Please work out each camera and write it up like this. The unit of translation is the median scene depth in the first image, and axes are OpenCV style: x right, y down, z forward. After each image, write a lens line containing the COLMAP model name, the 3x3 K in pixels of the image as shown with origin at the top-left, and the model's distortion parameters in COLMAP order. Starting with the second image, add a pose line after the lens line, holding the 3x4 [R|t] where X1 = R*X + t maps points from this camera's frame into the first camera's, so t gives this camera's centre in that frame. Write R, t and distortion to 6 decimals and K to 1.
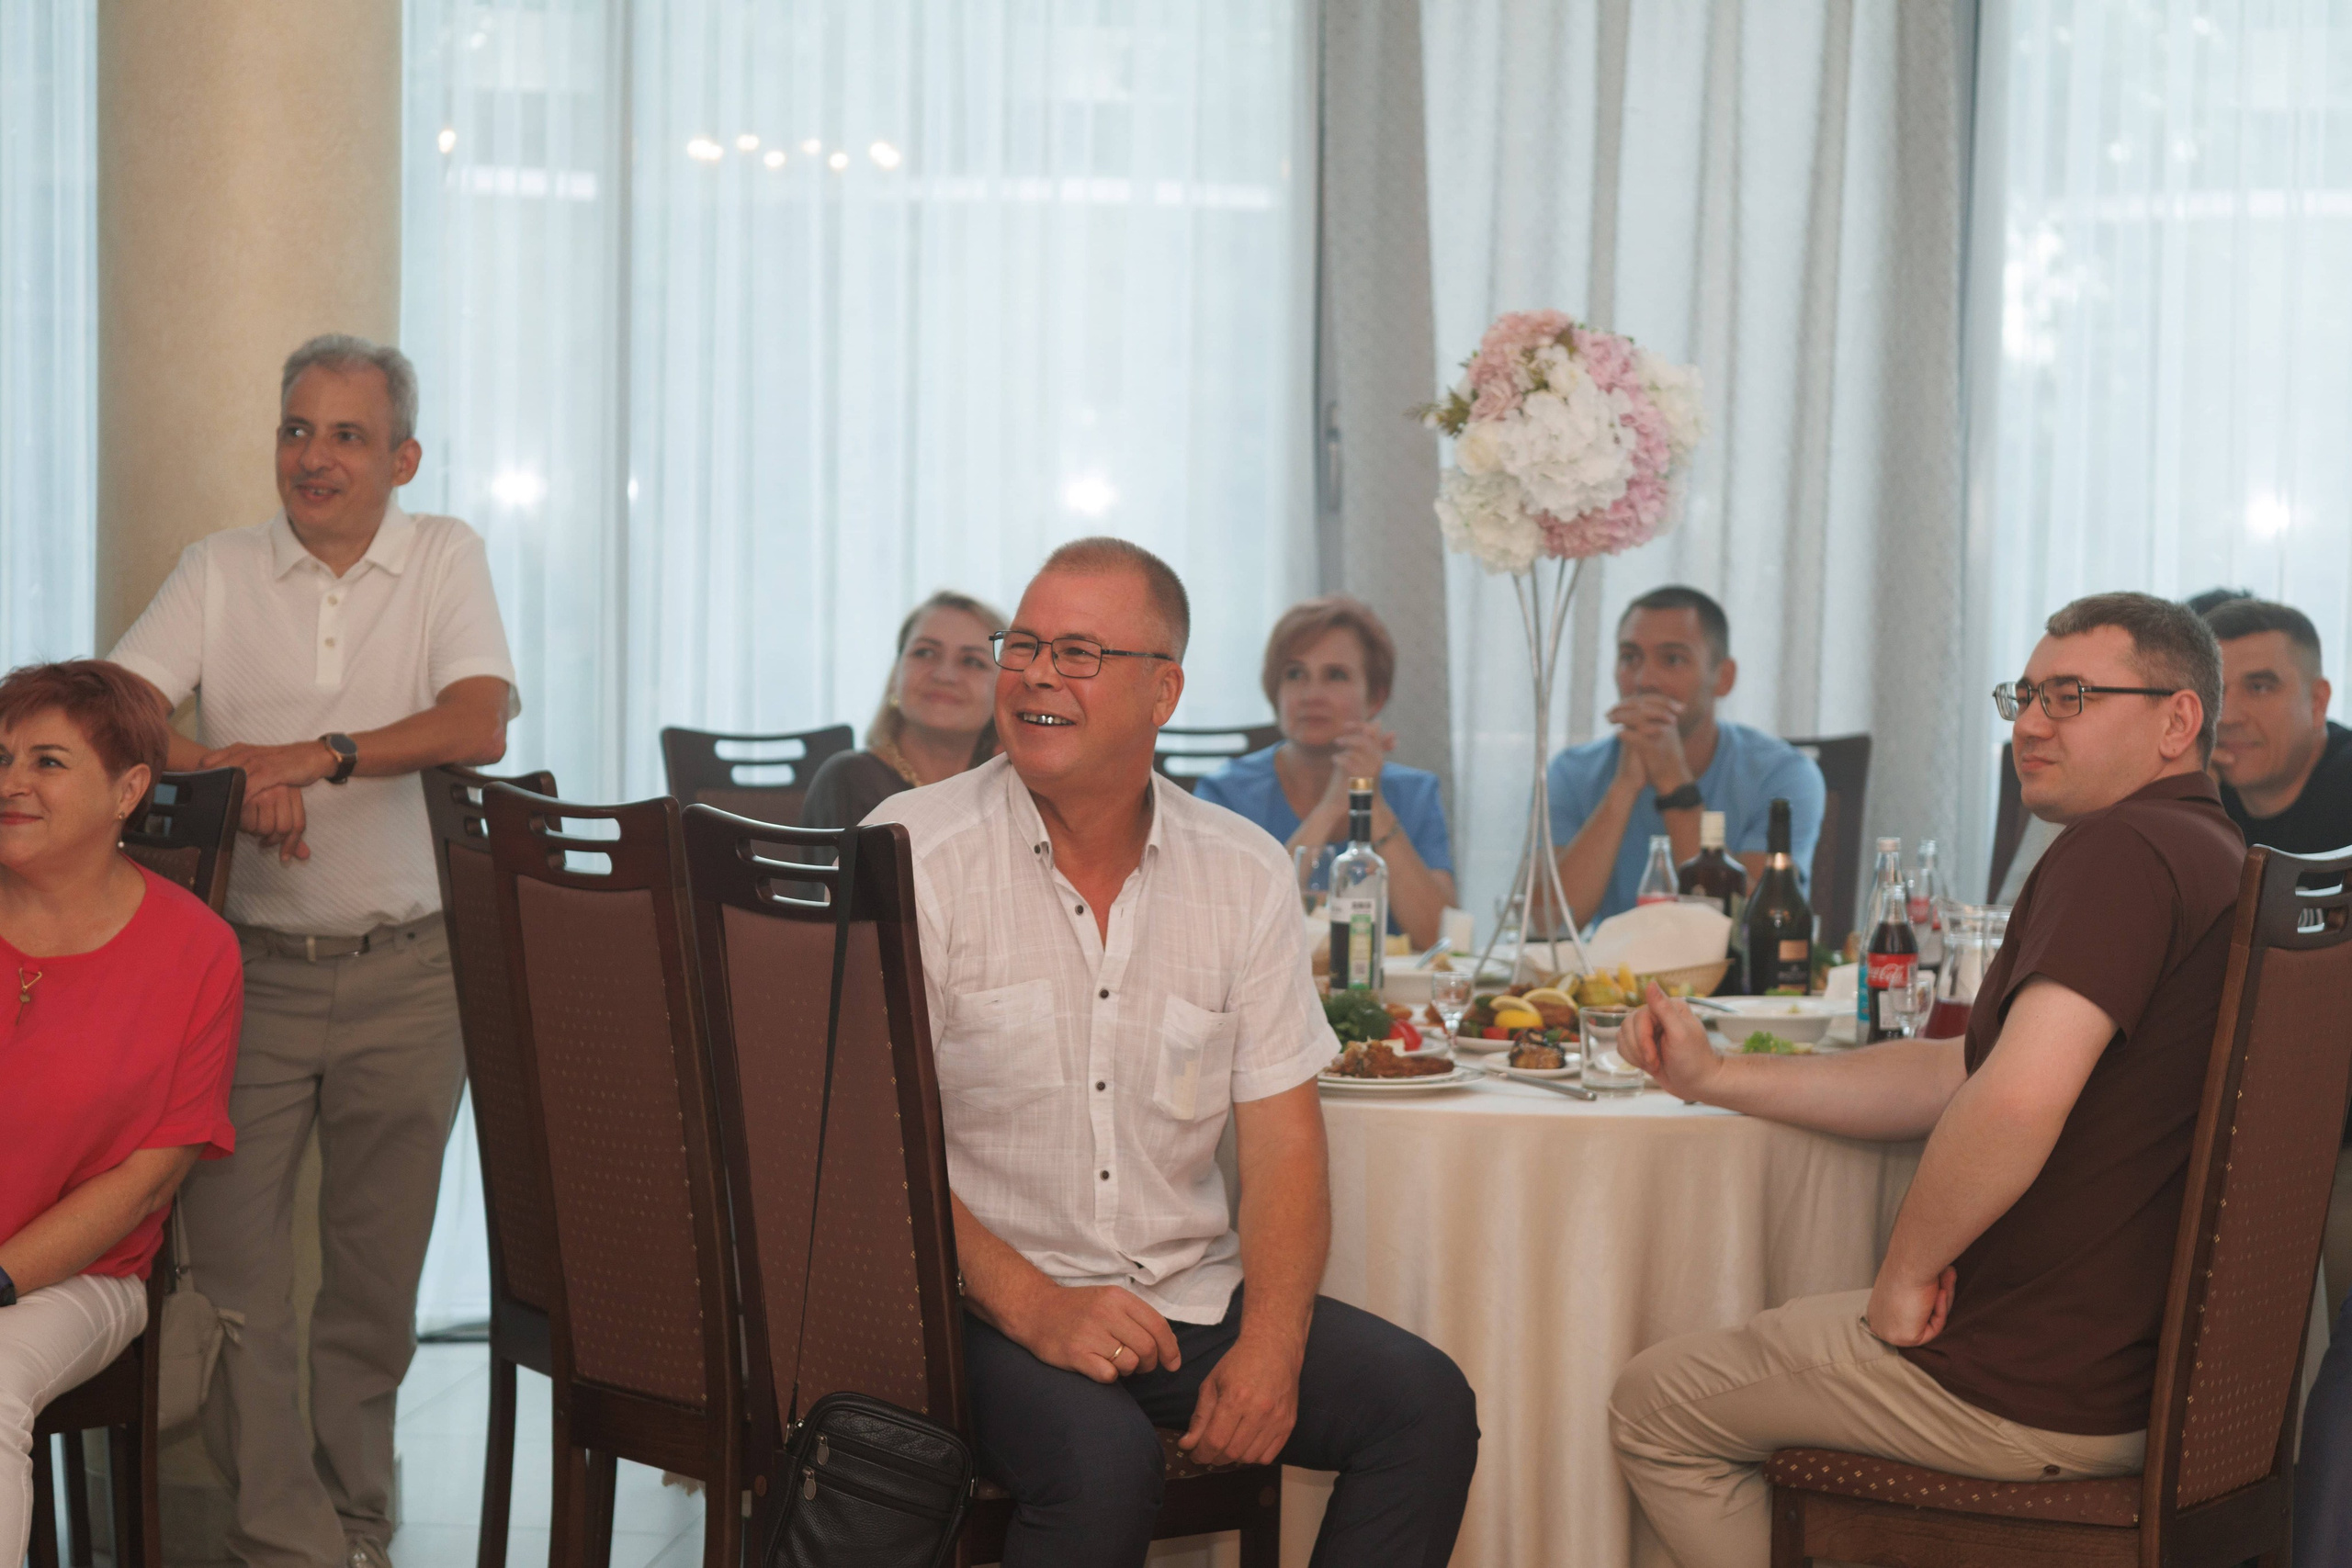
lens RADIAL K [[4517.5, 0, 1172.8], [0, 4517.5, 833.4], [0, 0, 1]] dist [0.038098, 0.000000]
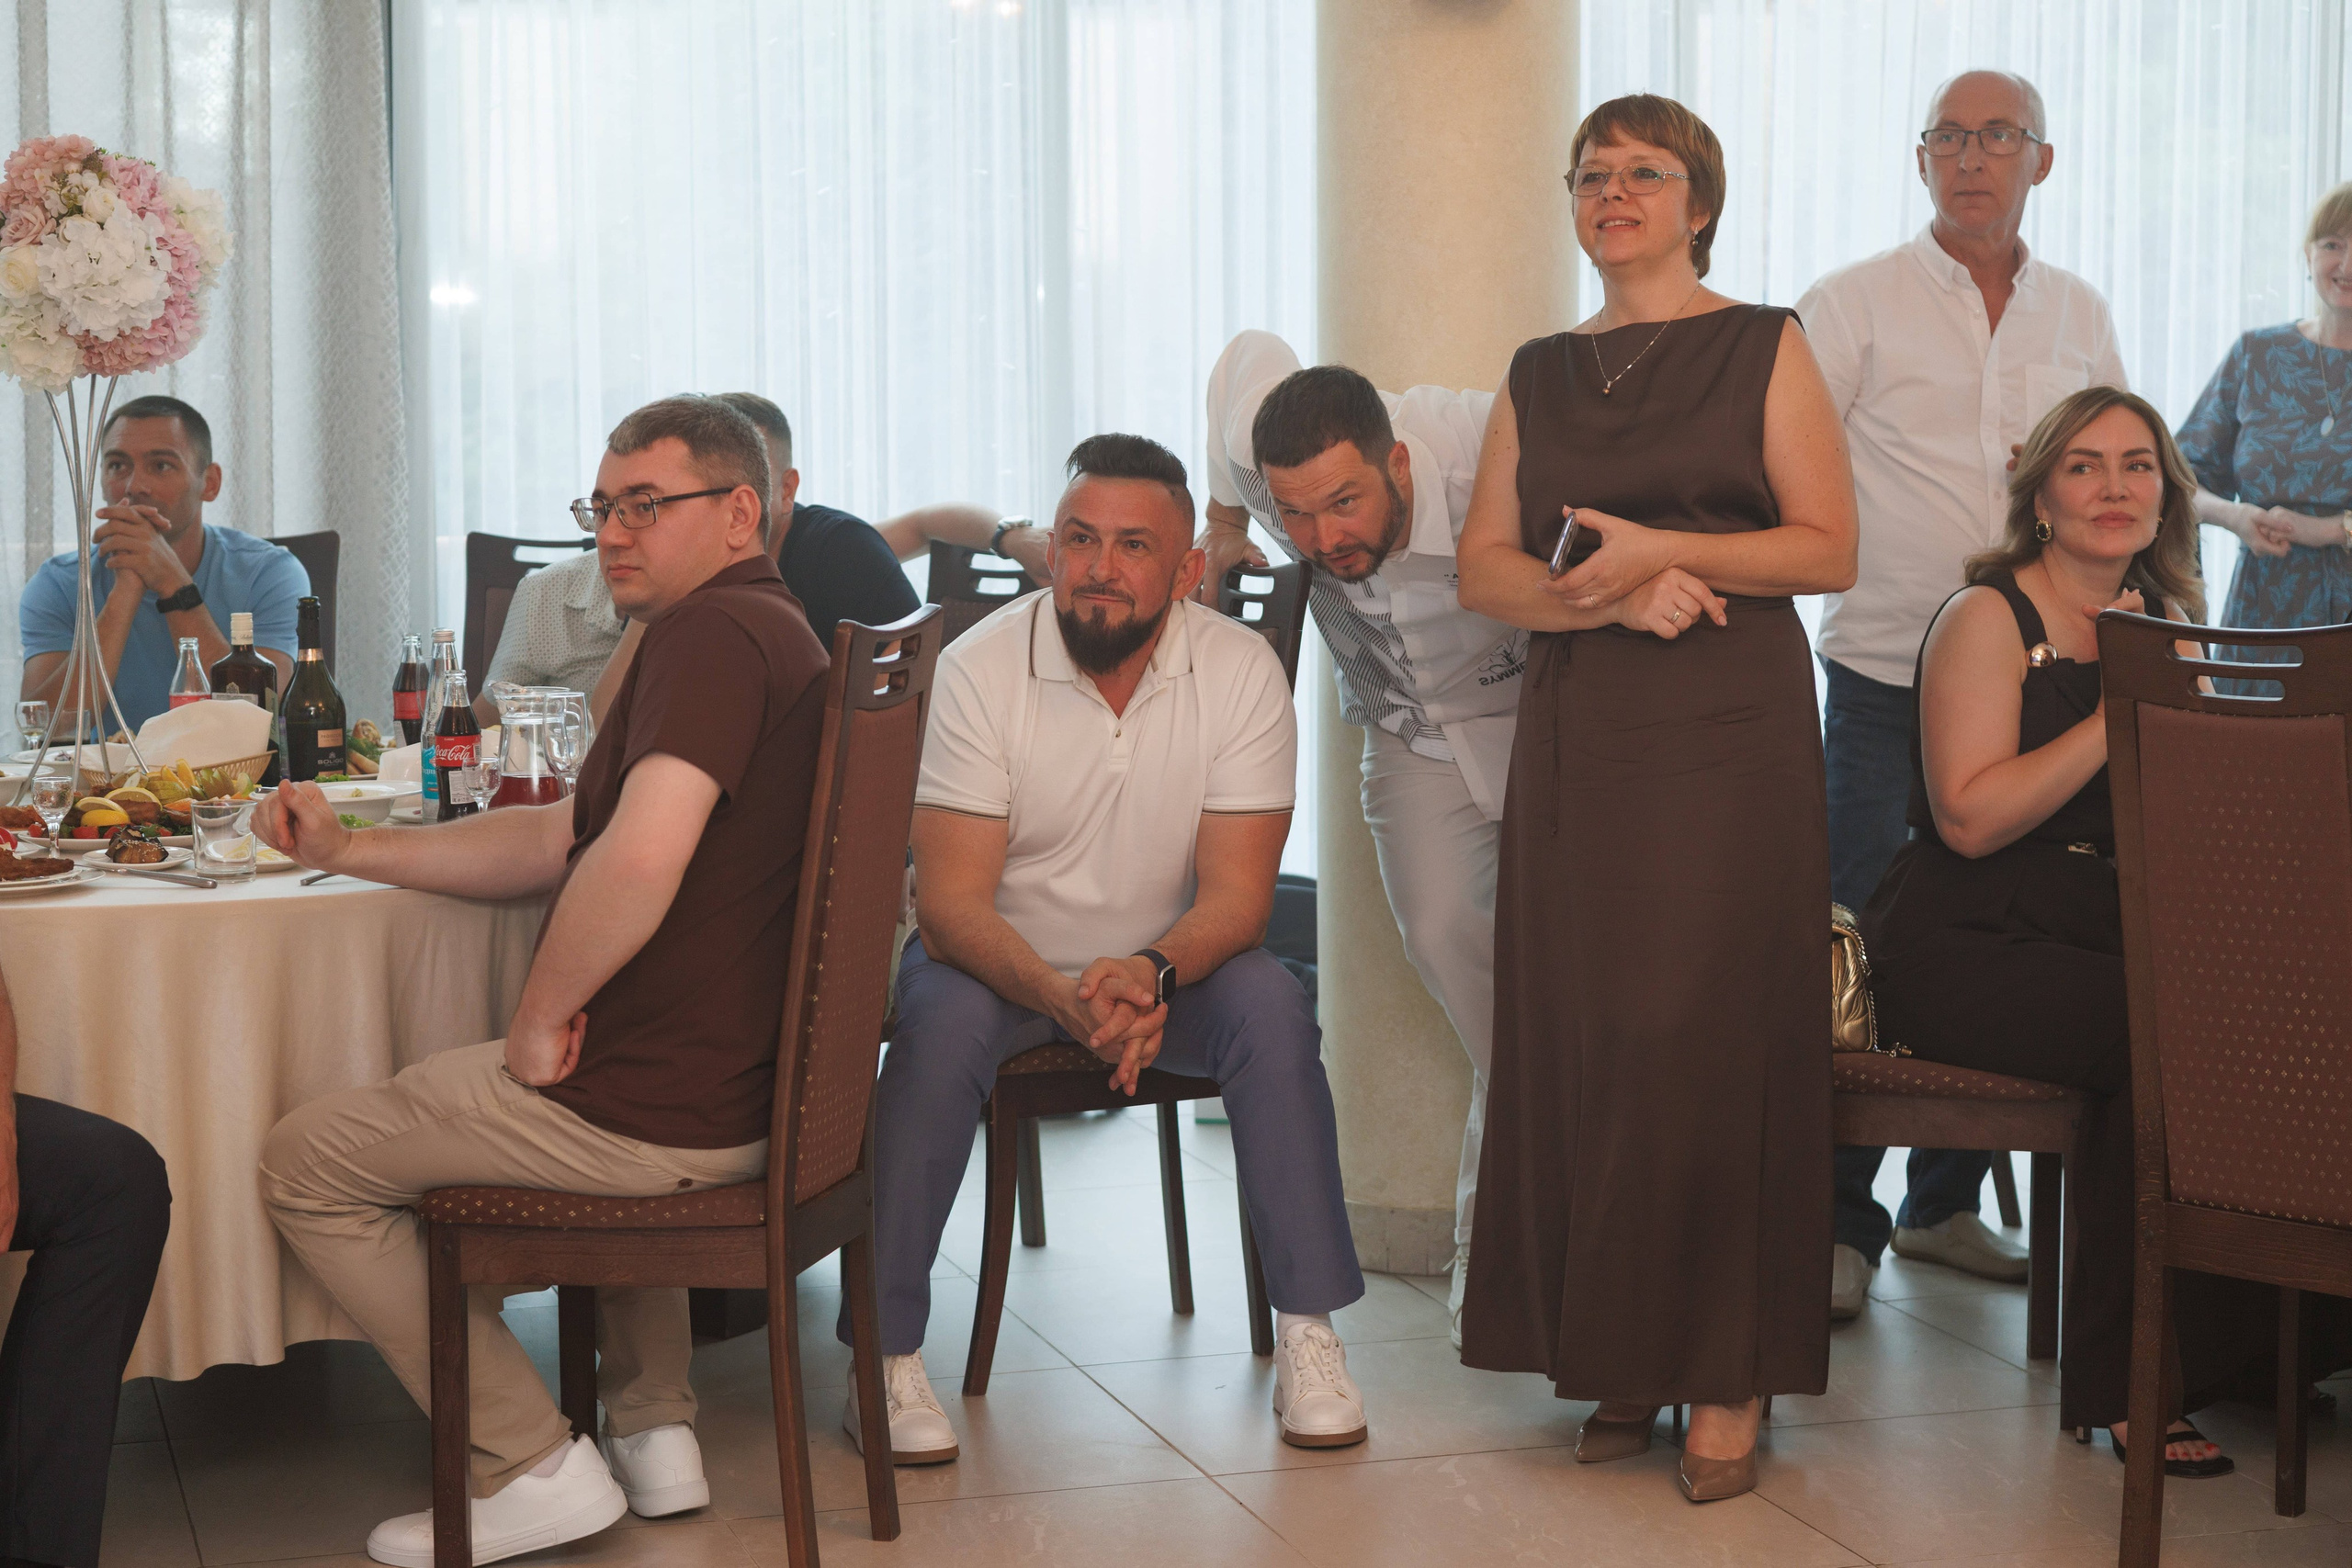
lens RADIAL K [[4517.5, 0, 1180.1], [0, 4517.5, 793.1], [0, 0, 1]] dist [0.038098, 0.000000]
pose [[0.919861, -0.059966, 0.387635, -0.097564], [0.044403, 0.997812, 0.048989, -0.004805], [-0.389724, -0.027851, 0.920510, -0.065675]]
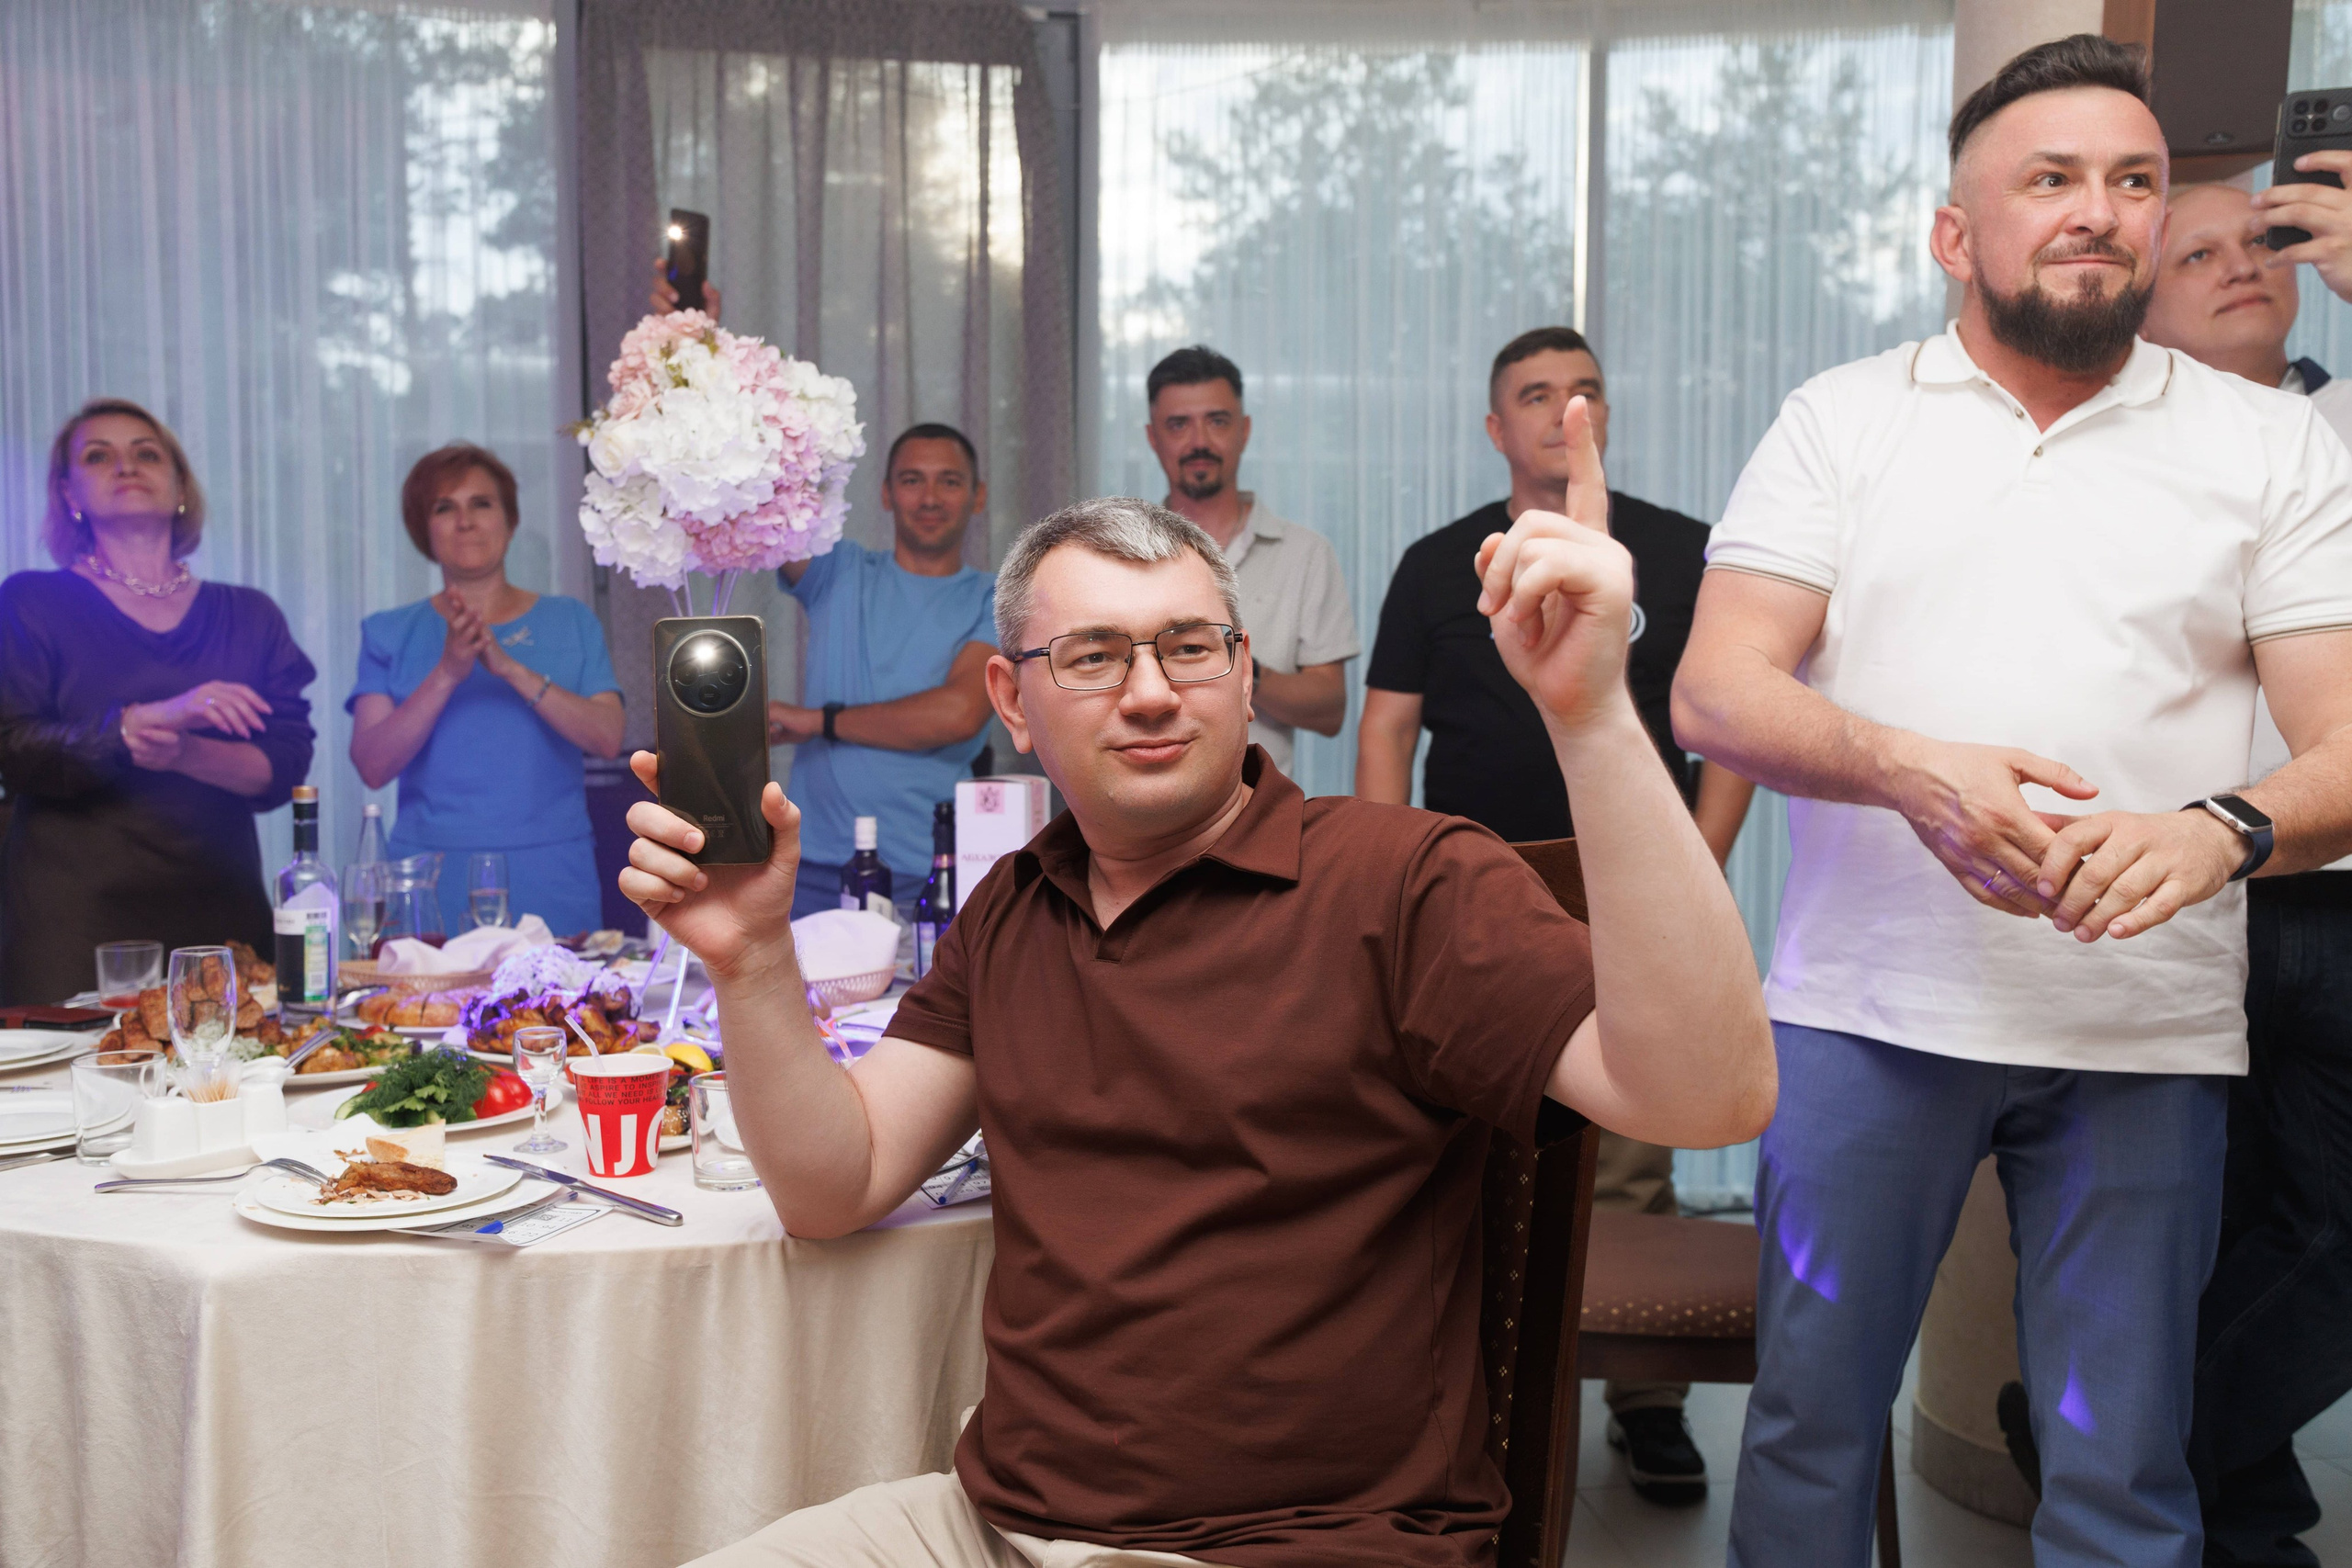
lens RADIAL K [[1875.1, 0, 1189.9], [0, 1875.1, 790.5], [0, 0, 1]] dist [0.024999, 0.014610]
pose [[0.967708, -0.020263, 0.251258, 0.084292], [0.023271, 0.999689, -0.009003, -0.006208], [-0.250997, 0.014559, 0.967878, 0.587669]]
